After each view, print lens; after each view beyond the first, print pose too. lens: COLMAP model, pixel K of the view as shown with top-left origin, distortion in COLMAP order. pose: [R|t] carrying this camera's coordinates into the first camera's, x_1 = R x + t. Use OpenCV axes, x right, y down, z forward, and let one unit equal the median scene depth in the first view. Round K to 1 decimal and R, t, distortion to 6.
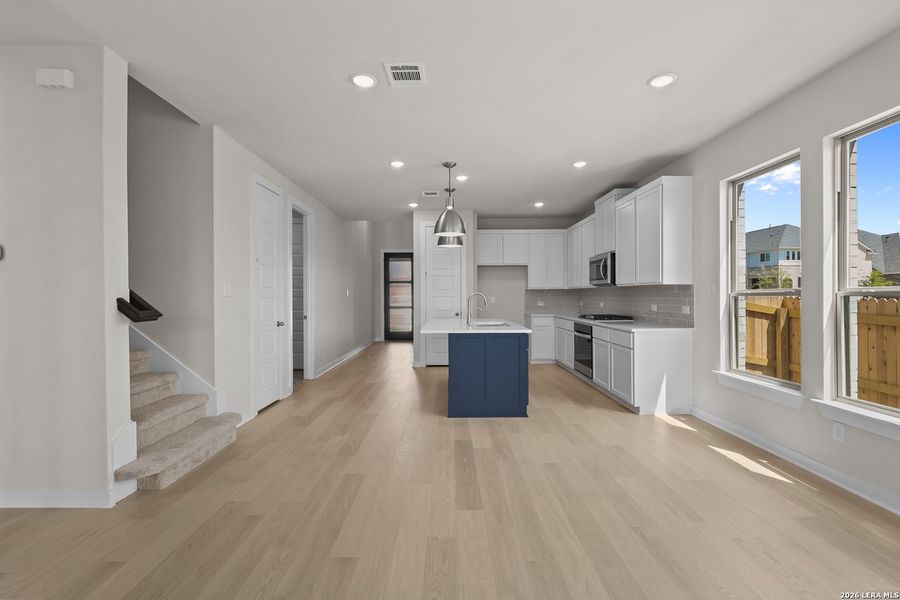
lens RADIAL K [[414.7, 0, 448.8], [0, 414.7, 296.6], [0, 0, 1]] dist [-0.001881, 0.000323]
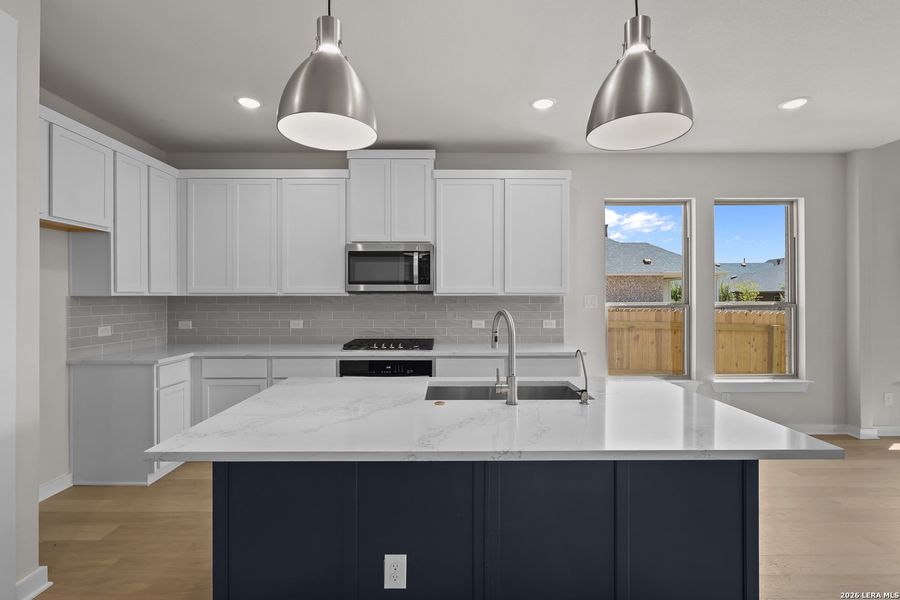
lens RADIAL K [[414.7, 0, 448.8], [0, 414.7, 296.6], [0, 0, 1]] dist [-0.001881, 0.000323]
pose [[-0.003422, 0.008362, 0.999959, -0.263656], [0.004251, 0.999956, -0.008347, -0.016972], [-0.999985, 0.004222, -0.003458, 0.953388]]
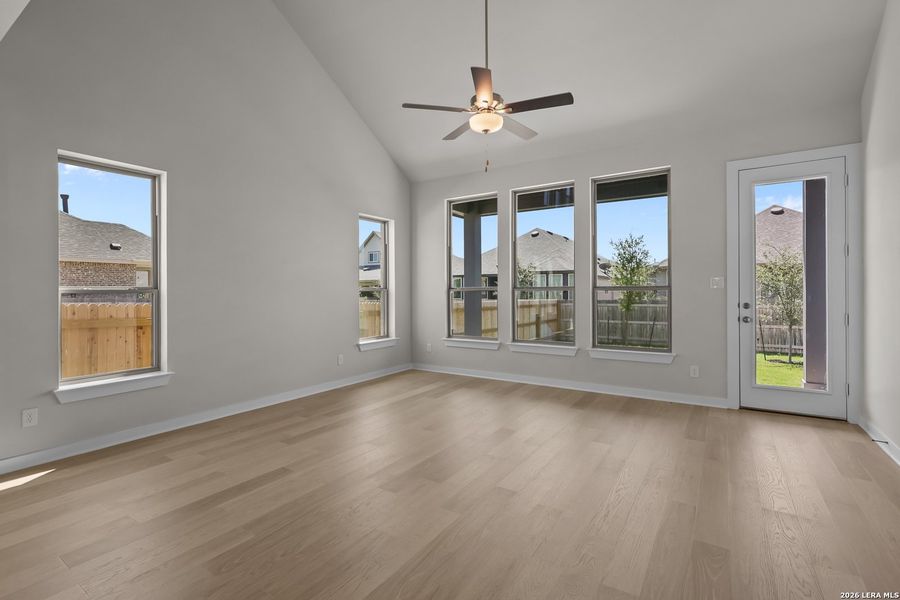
lens RADIAL K [[415.2, 0, 449.2], [0, 415.2, 290.0], [0, 0, 1]] dist [0.000631, 0.000440]
pose [[-0.832275, 0.004555, 0.554344, -0.280709], [0.004928, 0.999988, -0.000817, -0.002597], [-0.554341, 0.002052, -0.832287, 0.653683]]
